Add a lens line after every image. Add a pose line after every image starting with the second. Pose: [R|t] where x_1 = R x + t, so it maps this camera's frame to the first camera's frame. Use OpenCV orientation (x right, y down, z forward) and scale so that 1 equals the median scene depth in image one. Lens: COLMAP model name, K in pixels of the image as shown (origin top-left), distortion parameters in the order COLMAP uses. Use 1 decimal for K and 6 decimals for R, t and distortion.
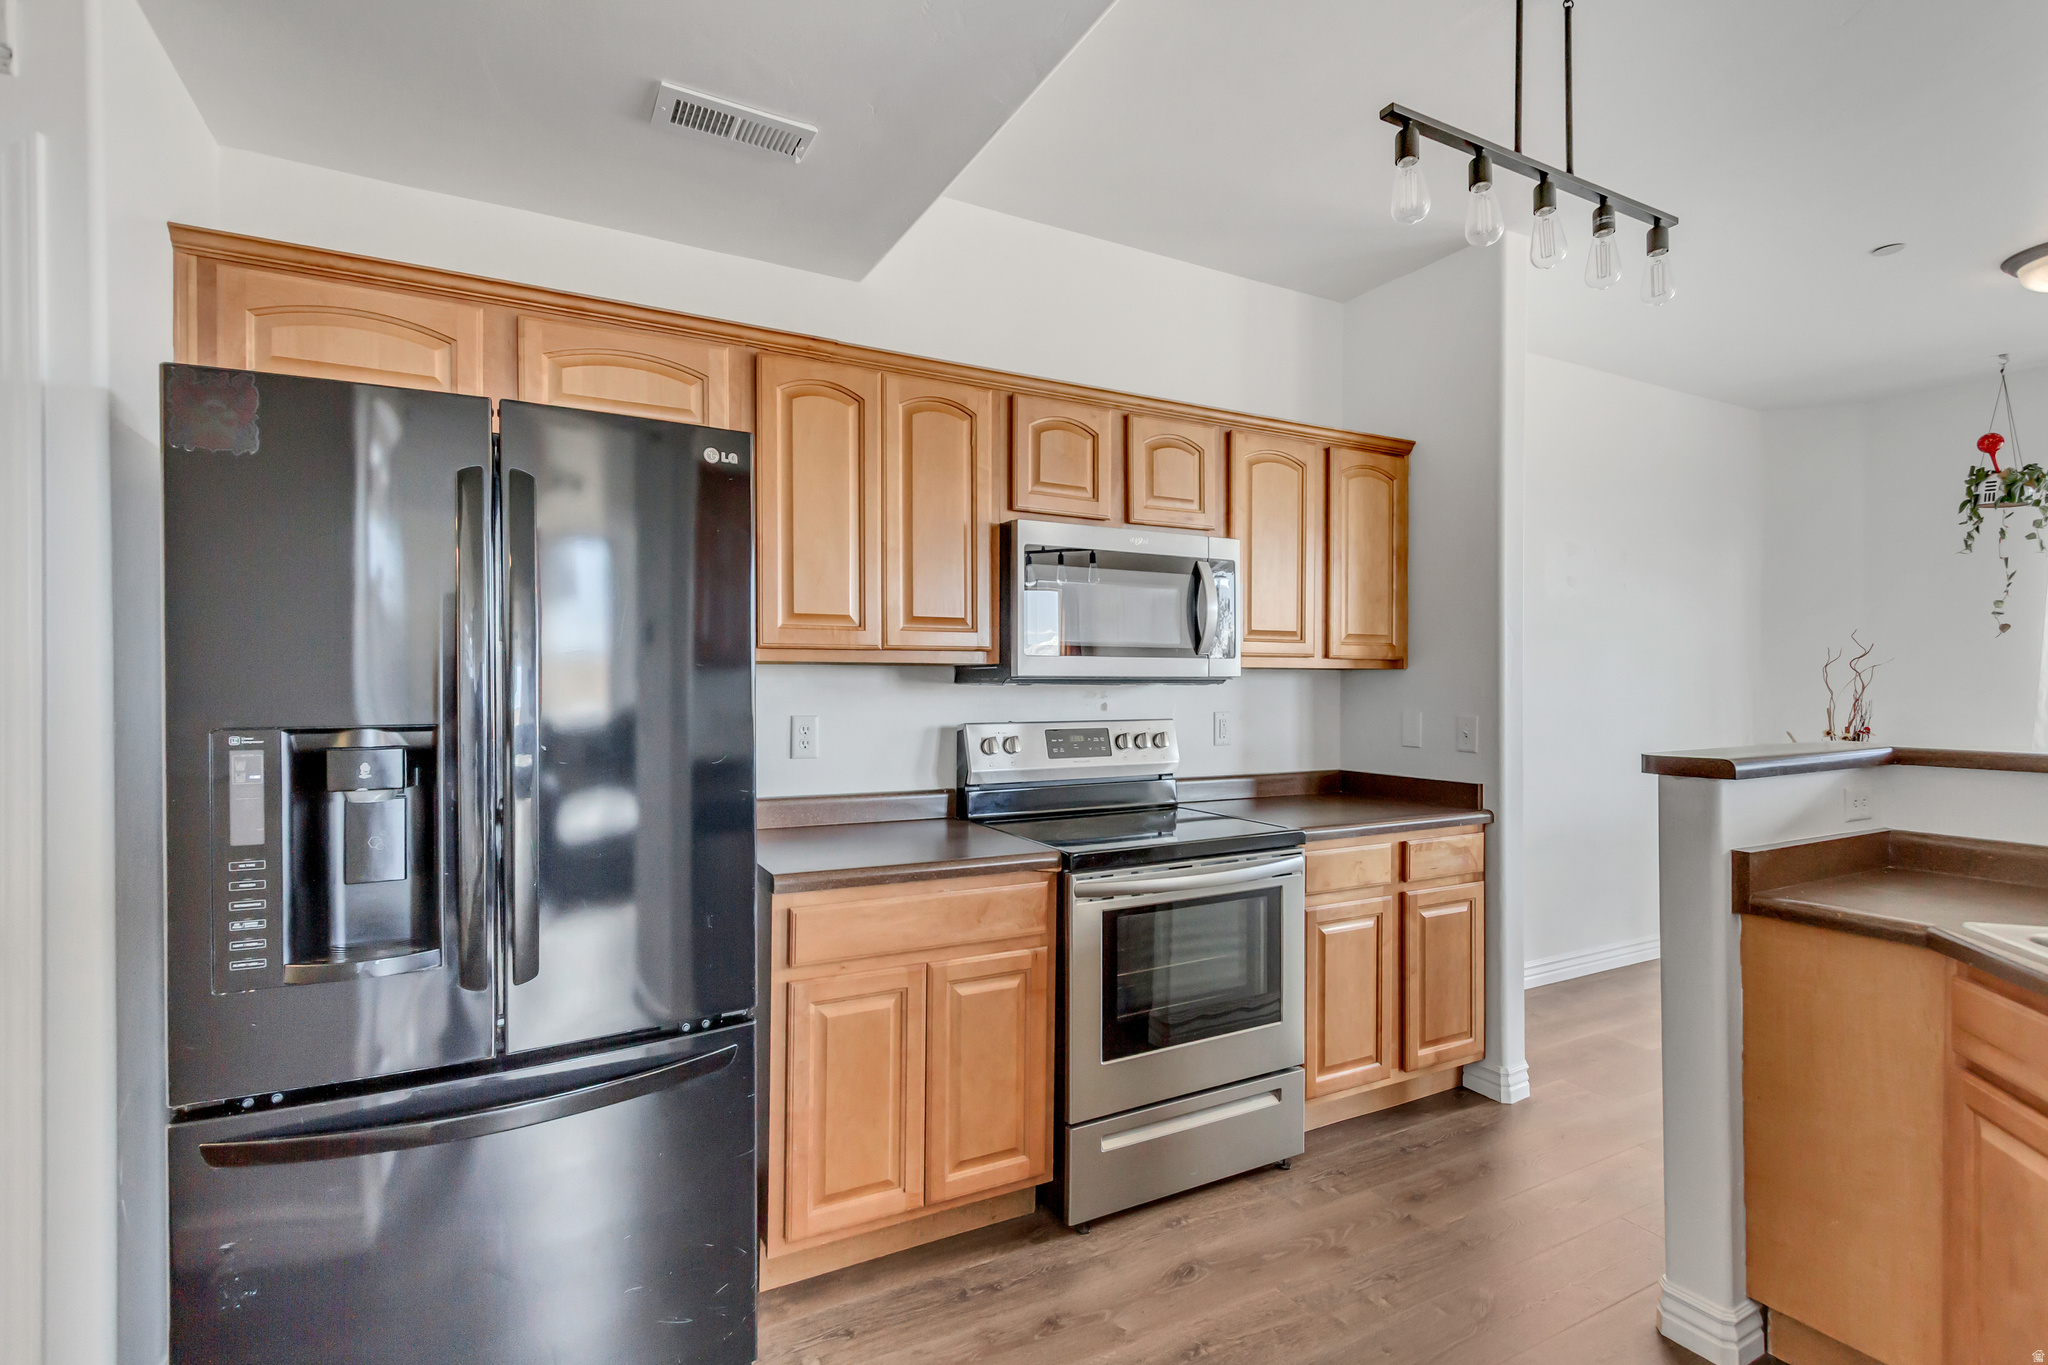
lens RADIAL K [[935.2, 0, 1026.9], [0, 935.2, 689.1], [0, 0, 1]] dist [0.015301, -0.010950]
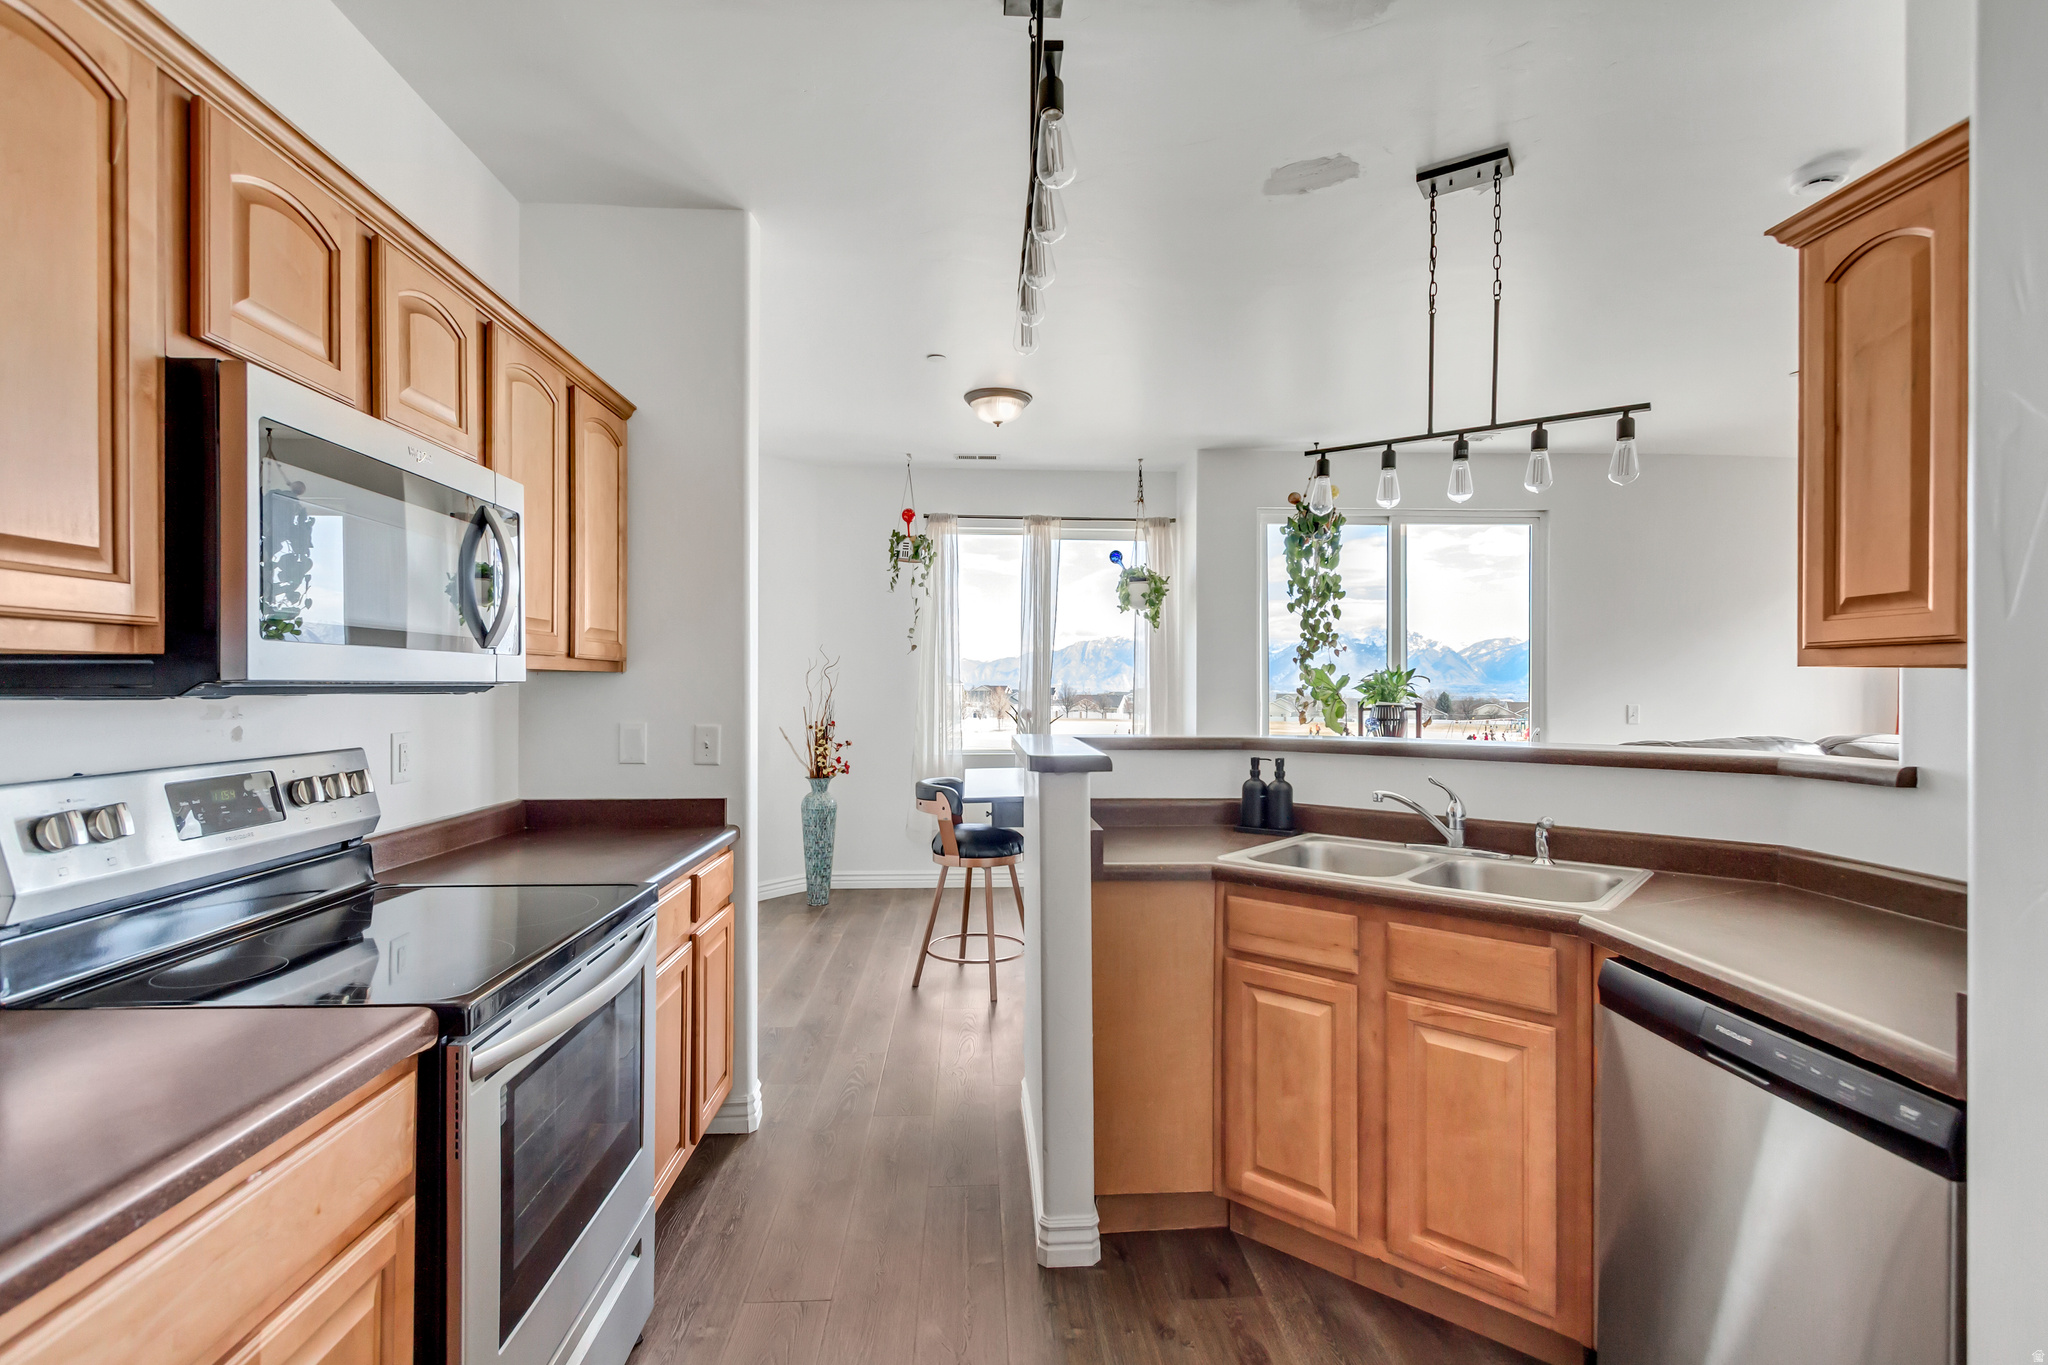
lens RADIAL K [[935.2, 0, 1026.9], [0, 935.2, 689.1], [0, 0, 1]] dist [0.015301, -0.010950]
pose [[0.426739, -0.003106, 0.904369, -0.232000], [0.002248, 0.999995, 0.002373, -0.008526], [-0.904372, 0.001020, 0.426744, 0.348184]]
